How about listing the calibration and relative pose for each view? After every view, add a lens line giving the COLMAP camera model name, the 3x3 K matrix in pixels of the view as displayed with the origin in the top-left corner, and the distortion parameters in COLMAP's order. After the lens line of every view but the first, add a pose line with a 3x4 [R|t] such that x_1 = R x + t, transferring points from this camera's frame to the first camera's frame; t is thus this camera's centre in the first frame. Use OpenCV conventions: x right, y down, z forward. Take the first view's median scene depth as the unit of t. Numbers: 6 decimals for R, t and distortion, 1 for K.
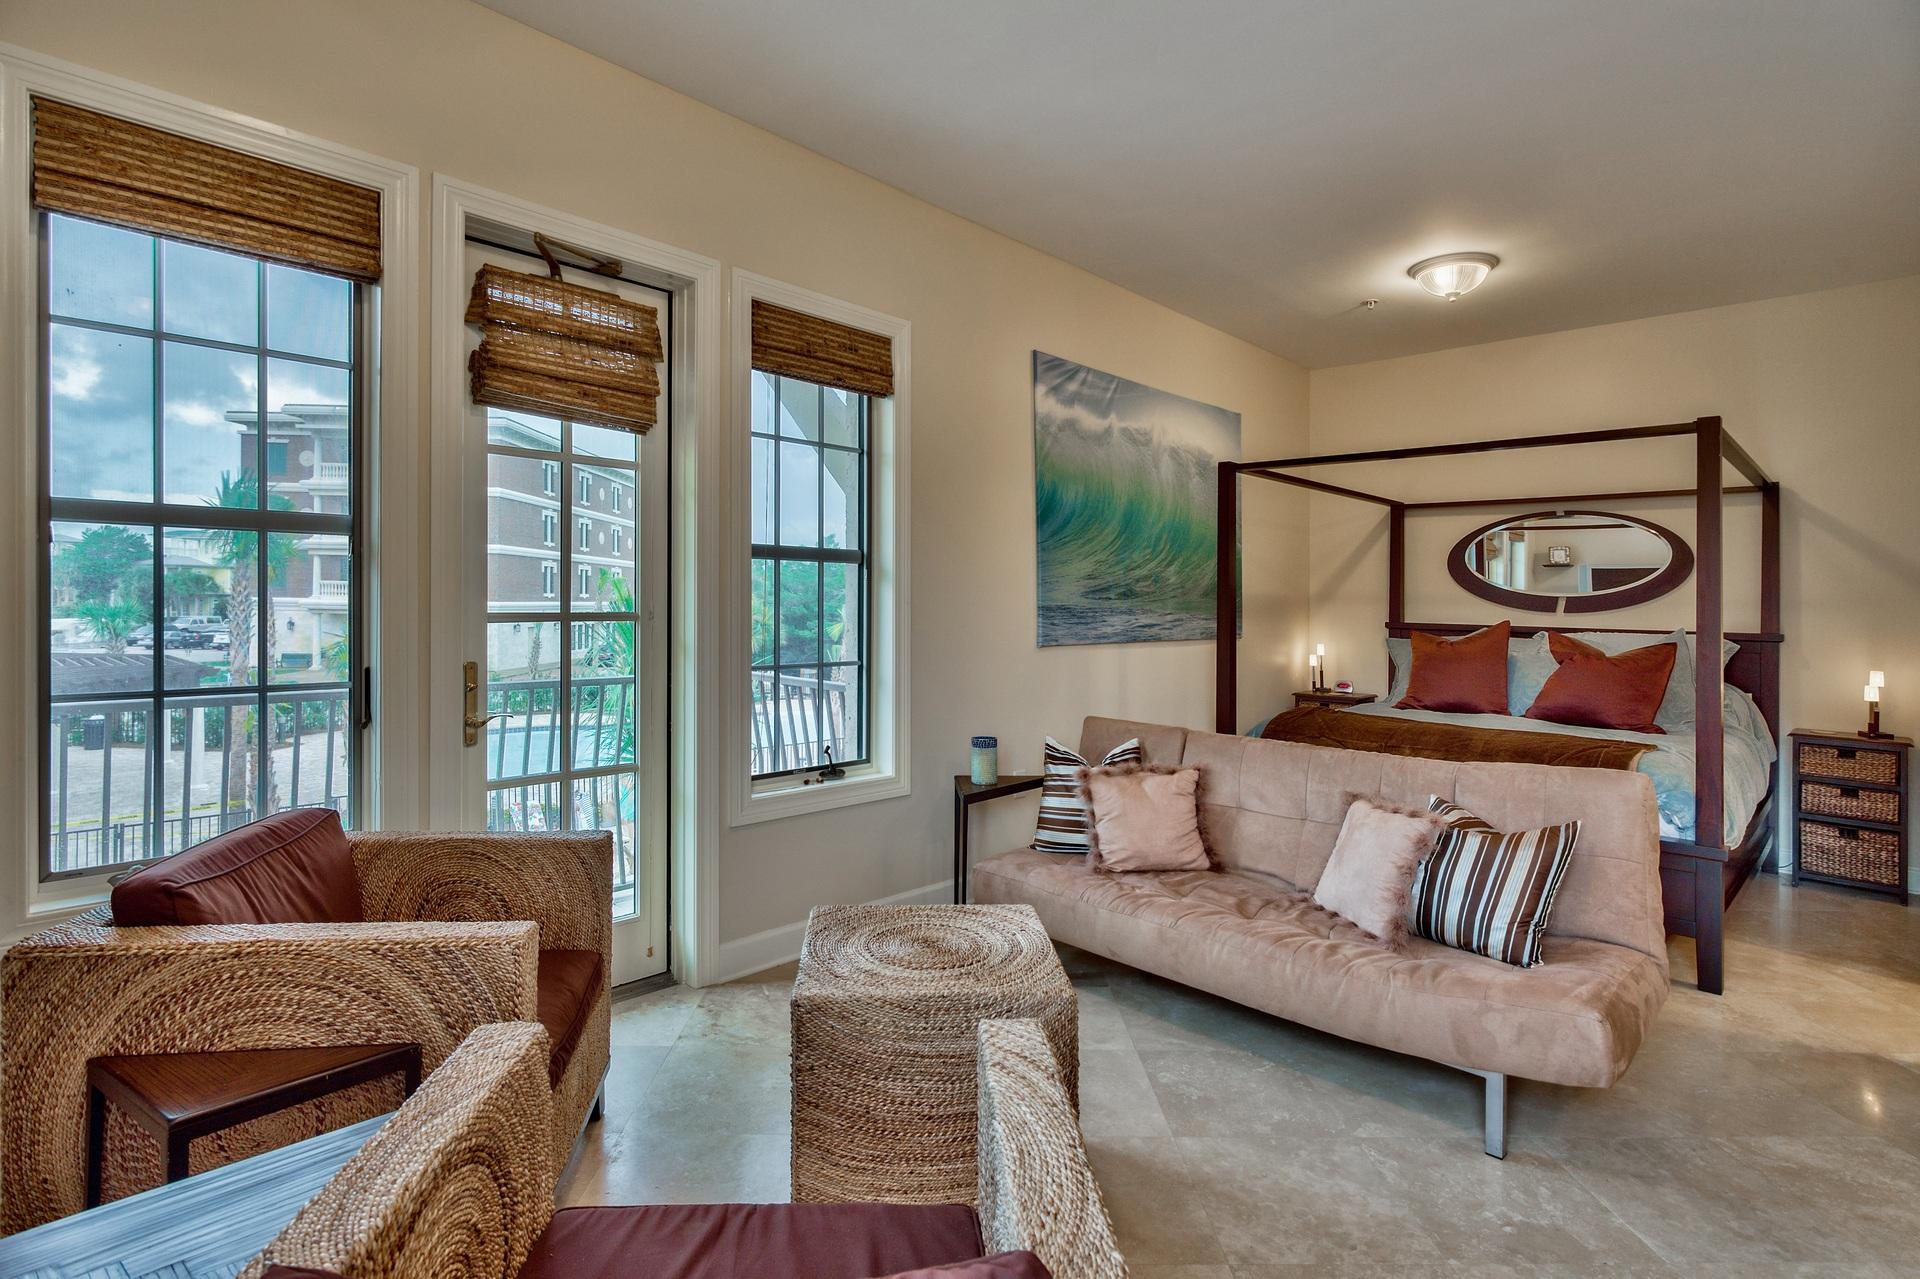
lens RADIAL K [[946.6, 0, 932.3], [0, 946.6, 613.3], [0, 0, 1]] dist [-0.002844, -0.000252]
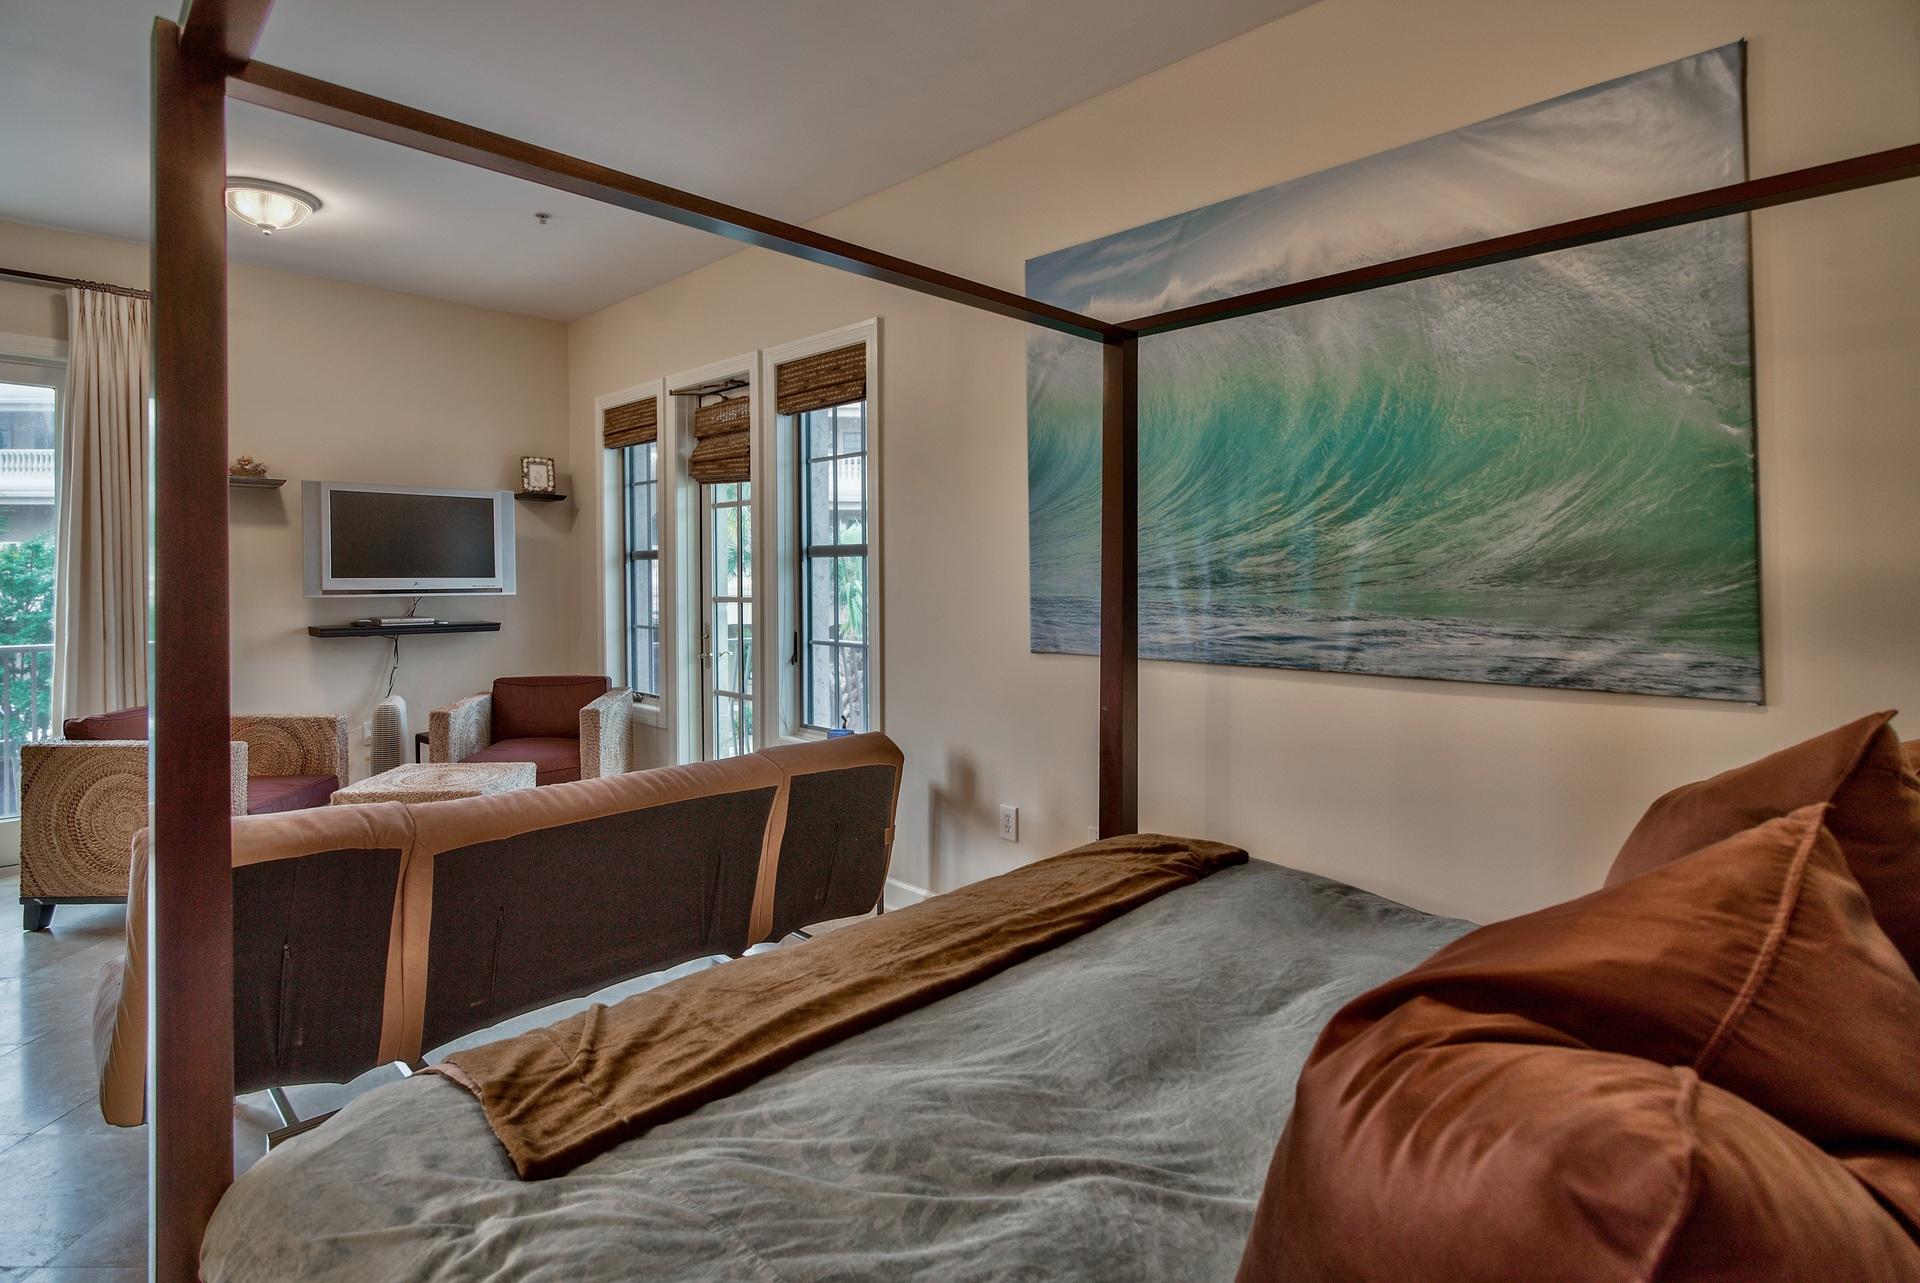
lens RADIAL K [[946.6, 0, 969.1], [0, 946.6, 574.9], [0, 0, 1]] dist [-0.002844, -0.000252]
pose [[0.009316, 0.003293, -0.999951, 1.150024], [0.007172, 0.999969, 0.003359, -0.038685], [0.999931, -0.007203, 0.009292, 1.254994]]
